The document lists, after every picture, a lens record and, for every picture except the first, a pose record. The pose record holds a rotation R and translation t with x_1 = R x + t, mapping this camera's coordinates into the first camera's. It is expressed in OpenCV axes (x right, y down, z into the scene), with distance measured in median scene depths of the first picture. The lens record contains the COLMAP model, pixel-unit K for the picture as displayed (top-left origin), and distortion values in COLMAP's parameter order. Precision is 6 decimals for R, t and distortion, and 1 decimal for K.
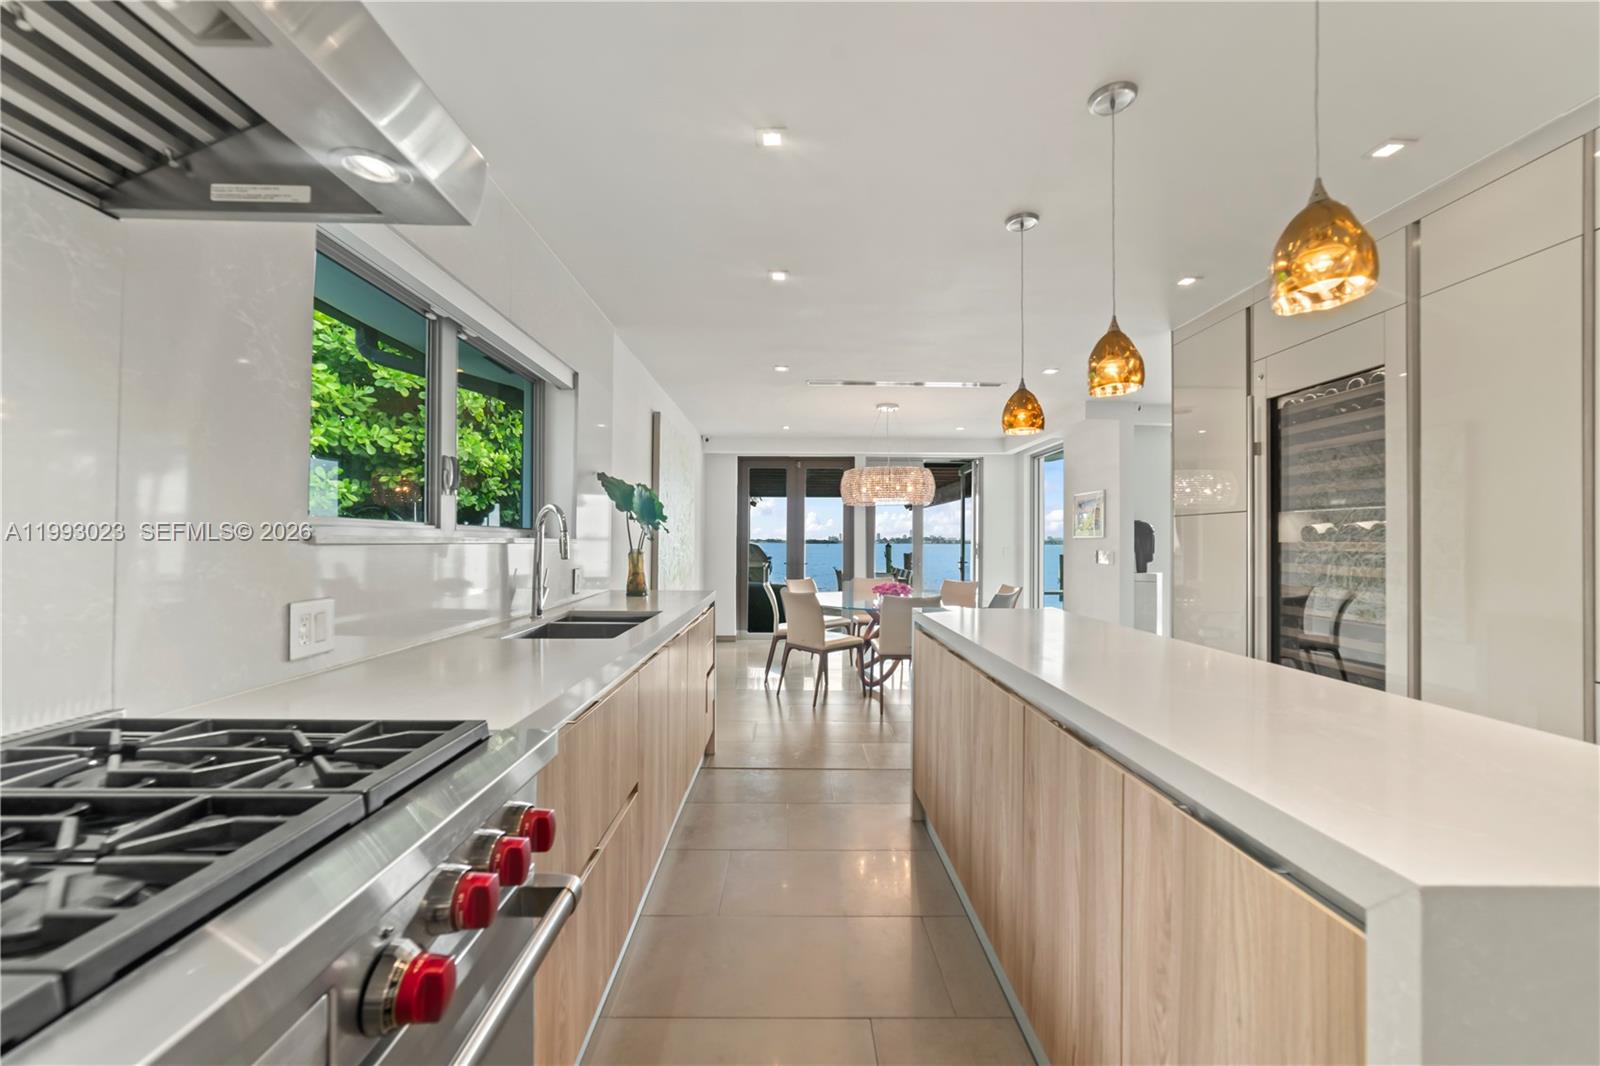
lens RADIAL K [[634.4, 0, 789.7], [0, 634.4, 534.4], [0, 0, 1]] dist [-0.014425, 0.002697]
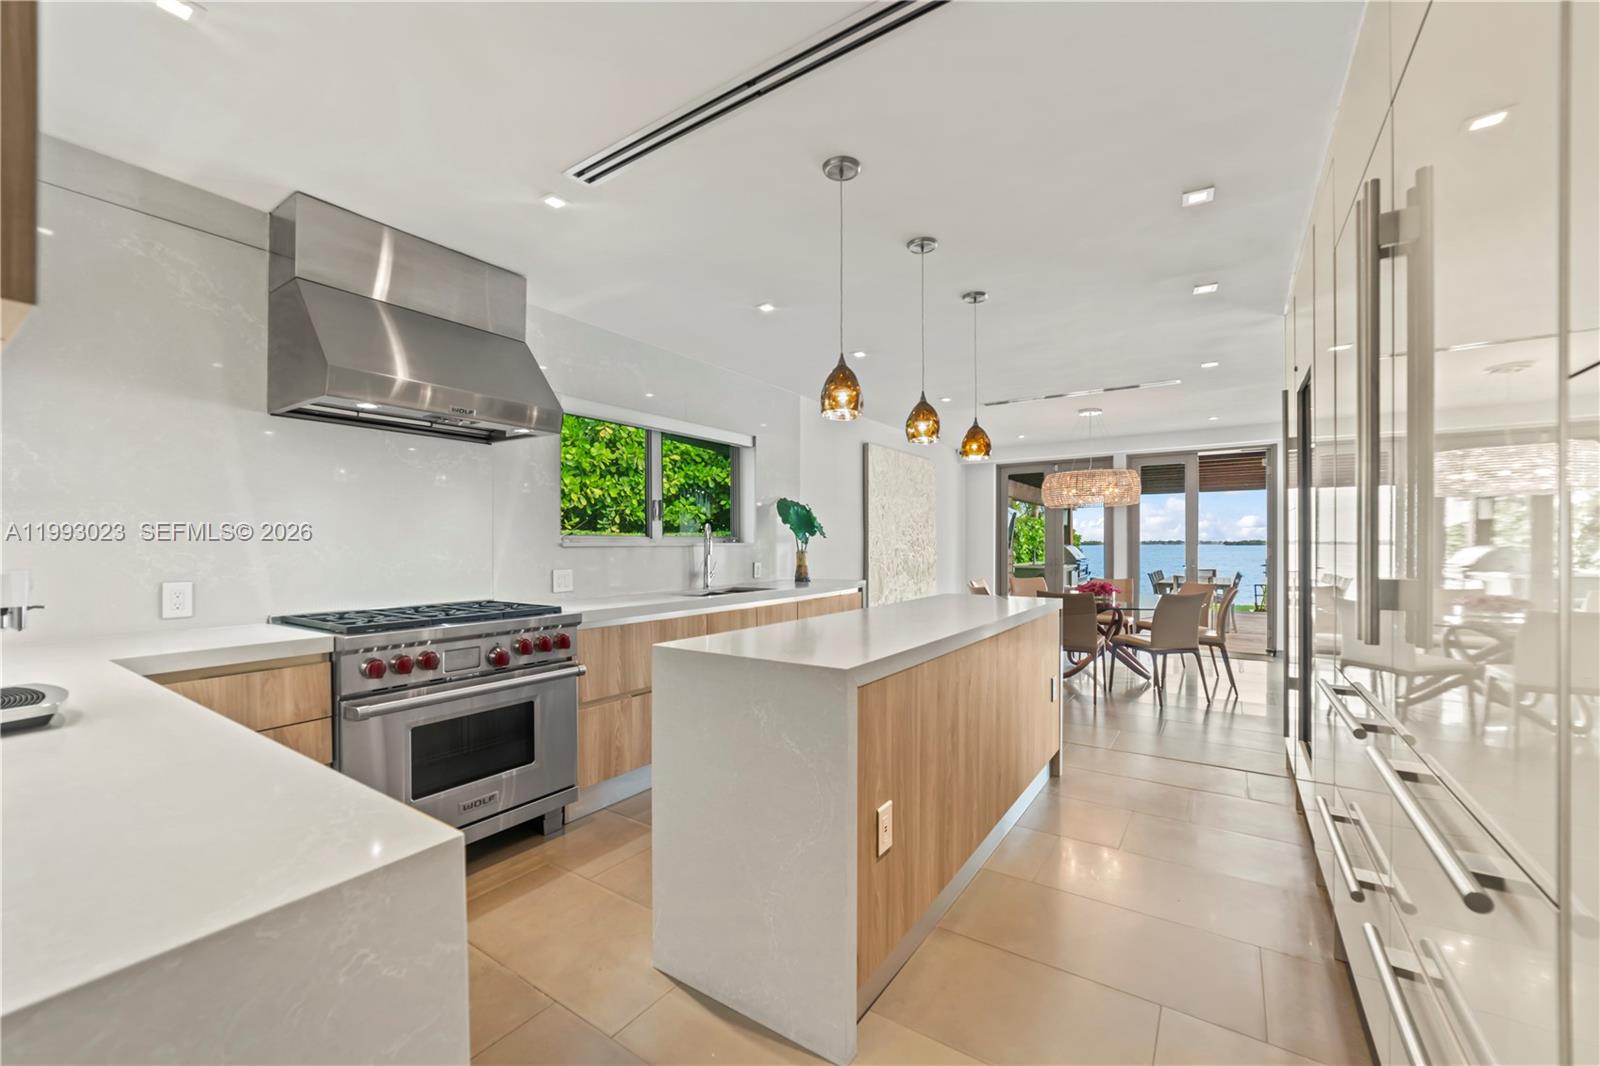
lens RADIAL K [[634.4, 0, 776.3], [0, 634.4, 537.1], [0, 0, 1]] dist [-0.014425, 0.002697]
pose [[0.811207, -0.013835, -0.584595, 0.655086], [0.014023, 0.999893, -0.004204, -0.000266], [0.584591, -0.004788, 0.811314, -0.249770]]
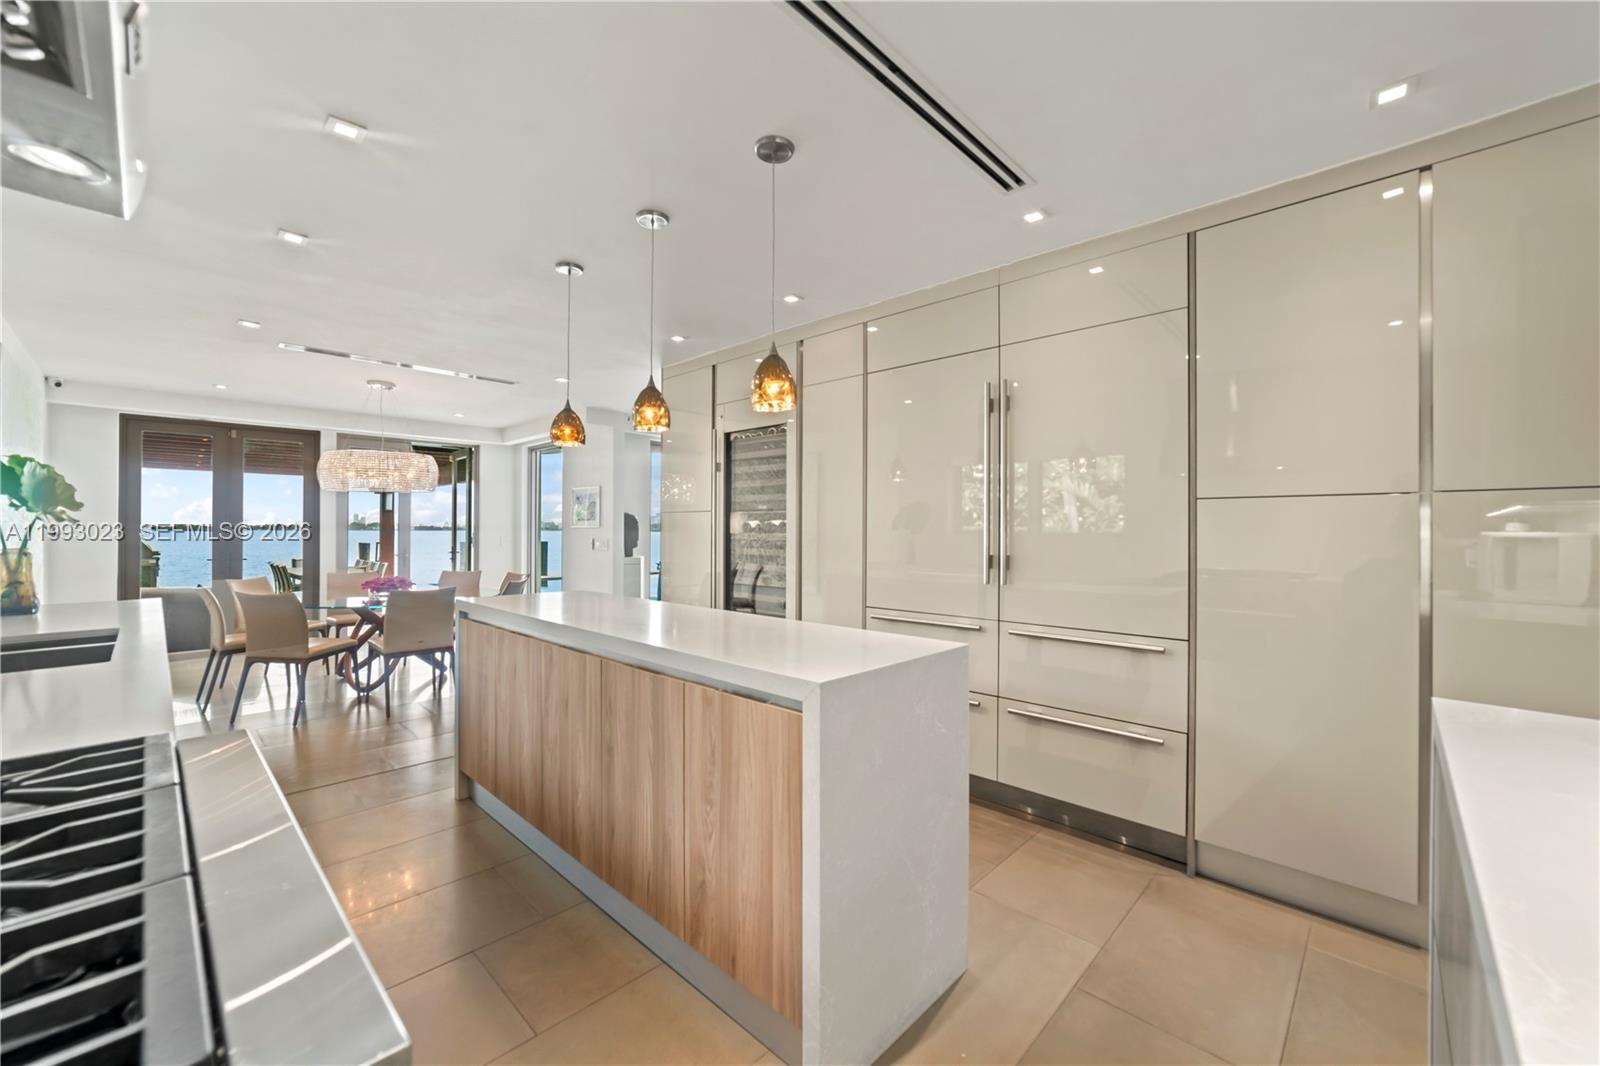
lens RADIAL K [[634.4, 0, 802.7], [0, 634.4, 532.4], [0, 0, 1]] dist [-0.014425, 0.002697]
pose [[0.691706, -0.008089, 0.722134, -0.158285], [-0.006740, 0.999821, 0.017656, -0.015654], [-0.722148, -0.017080, 0.691527, -0.127086]]
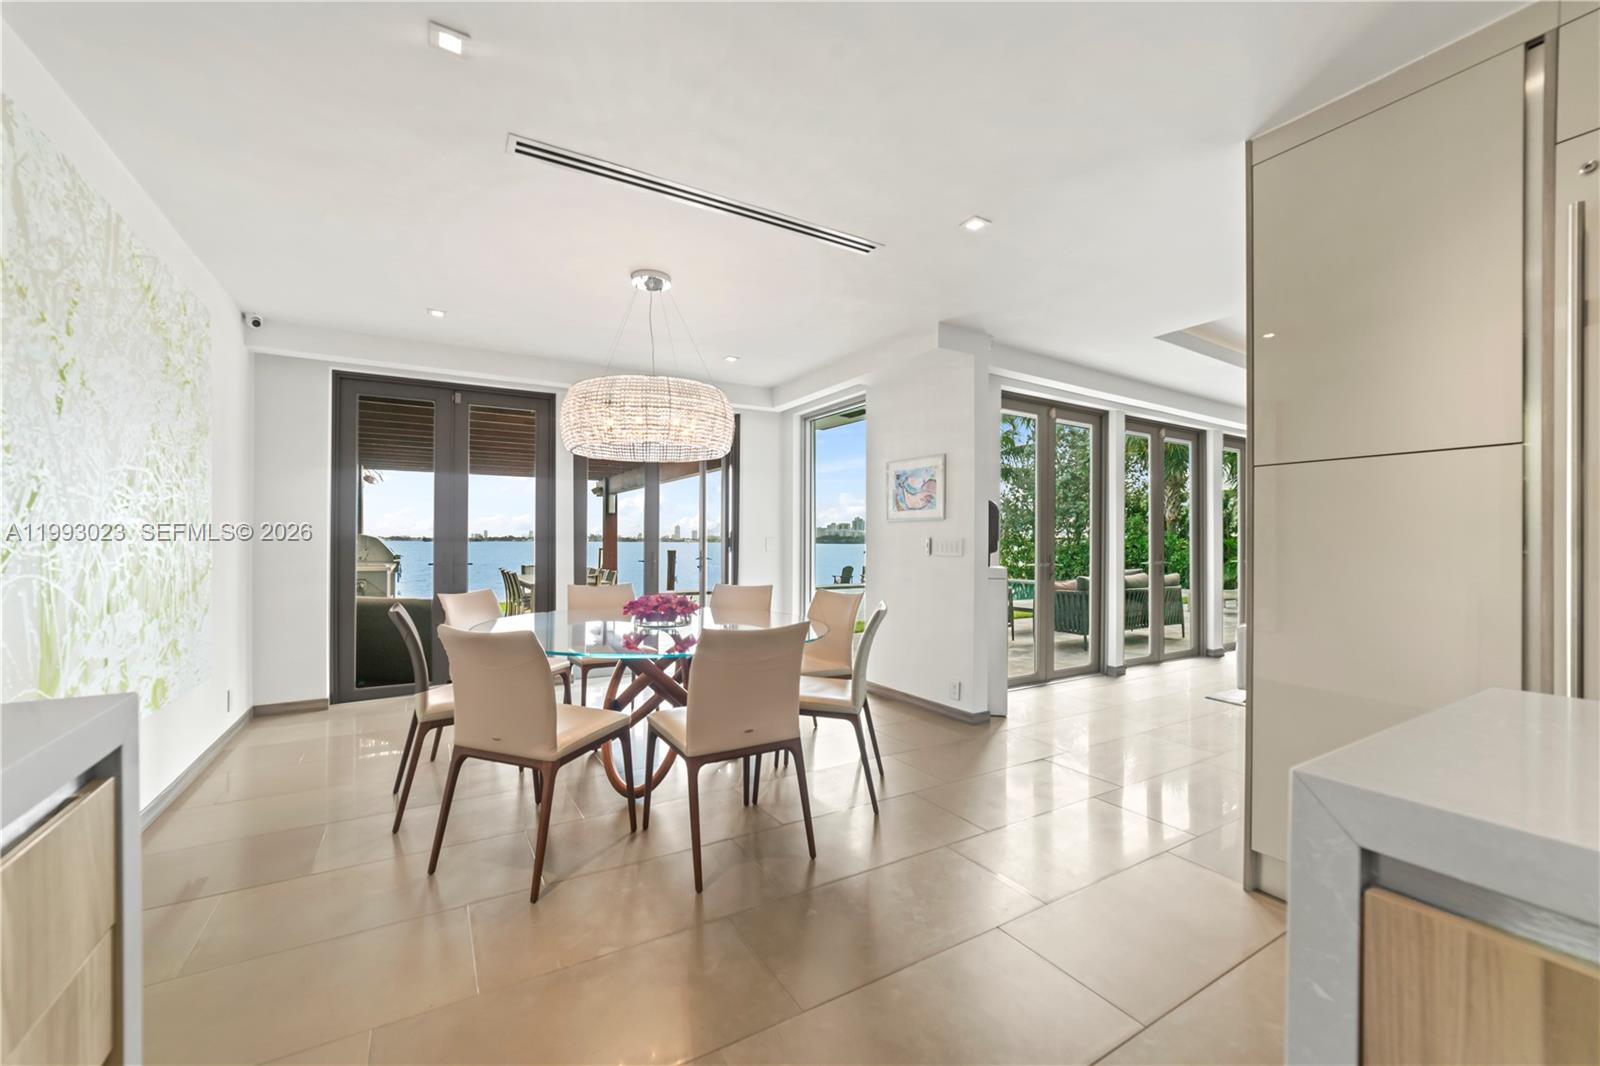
lens RADIAL K [[634.4, 0, 791.6], [0, 634.4, 545.7], [0, 0, 1]] dist [-0.014425, 0.002697]
pose [[0.862672, -0.005758, 0.505731, -0.041091], [-0.005568, 0.999766, 0.020881, 0.039743], [-0.505733, -0.020830, 0.862439, 0.877772]]
